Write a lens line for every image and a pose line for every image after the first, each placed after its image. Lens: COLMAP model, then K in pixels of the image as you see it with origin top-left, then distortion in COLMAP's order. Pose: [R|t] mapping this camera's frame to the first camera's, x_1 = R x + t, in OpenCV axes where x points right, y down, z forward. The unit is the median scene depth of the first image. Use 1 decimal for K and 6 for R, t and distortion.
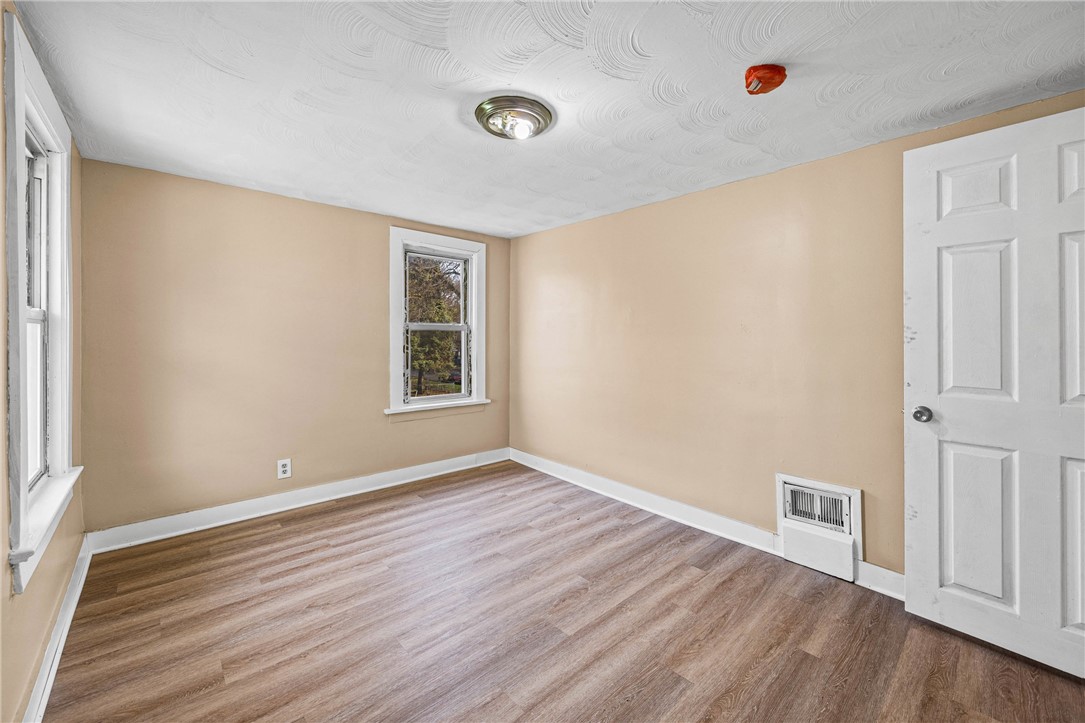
lens RADIAL K [[432.9, 0, 550.1], [0, 432.9, 345.3], [0, 0, 1]] dist [-0.002526, -0.000089]
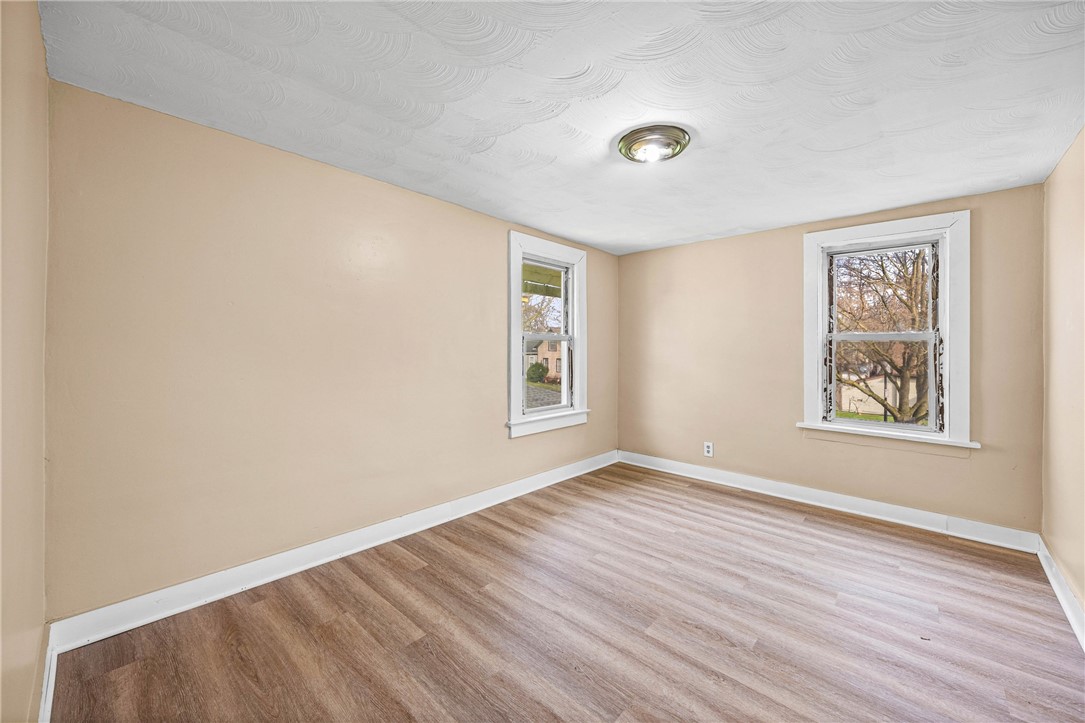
lens RADIAL K [[414.2, 0, 544.7], [0, 414.2, 366.6], [0, 0, 1]] dist [-0.005348, 0.000075]
pose [[0.088591, 0.036158, -0.995412, 0.694862], [-0.027941, 0.999038, 0.033803, 0.008863], [0.995676, 0.024818, 0.089516, 0.467792]]
